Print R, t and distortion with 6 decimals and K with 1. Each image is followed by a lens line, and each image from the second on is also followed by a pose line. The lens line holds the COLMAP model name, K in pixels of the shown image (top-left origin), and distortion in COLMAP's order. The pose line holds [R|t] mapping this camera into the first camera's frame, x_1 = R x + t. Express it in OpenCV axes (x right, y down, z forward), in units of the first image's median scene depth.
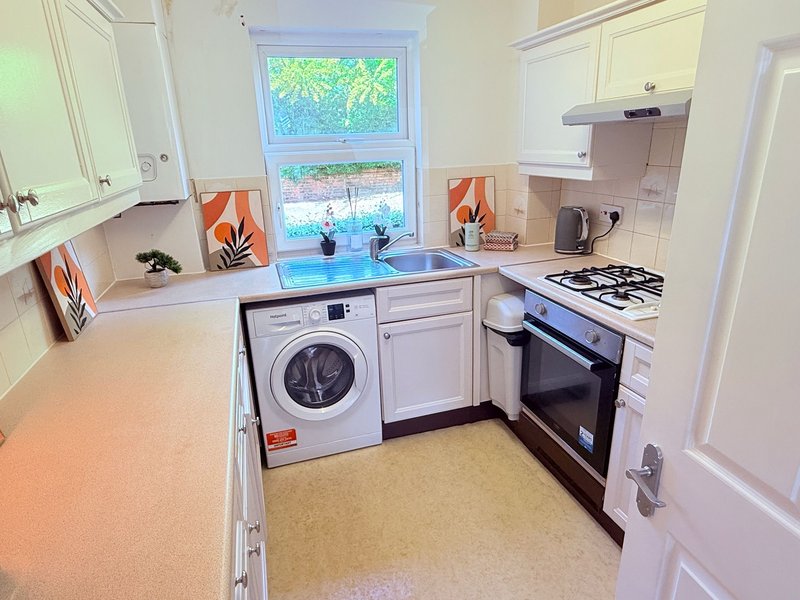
lens RADIAL K [[476.7, 0, 393.5], [0, 476.7, 304.2], [0, 0, 1]] dist [0.003491, -0.000100]
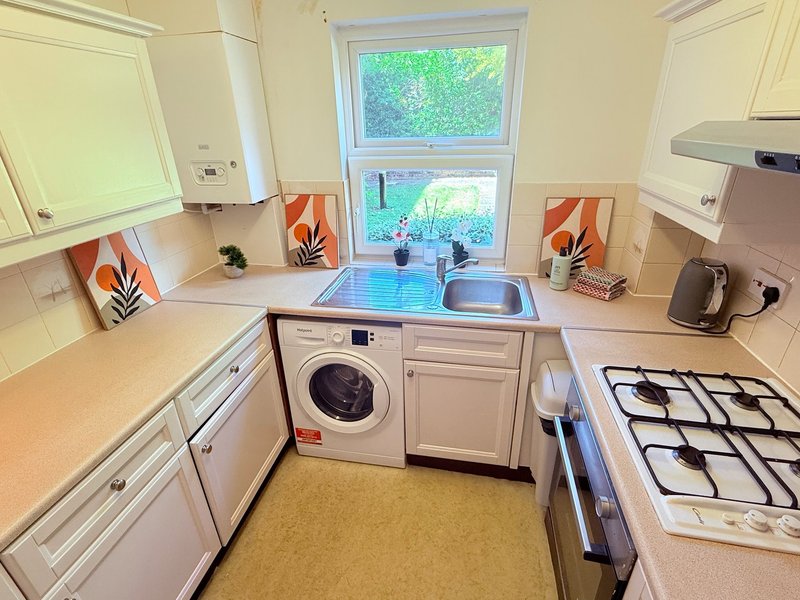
lens RADIAL K [[389.9, 0, 399.0], [0, 389.9, 301.5], [0, 0, 1]] dist [-0.000947, -0.000174]
pose [[0.881807, 0.208931, -0.422806, 0.249987], [-0.156959, 0.975421, 0.154653, -0.177713], [0.444725, -0.070011, 0.892926, 0.322113]]
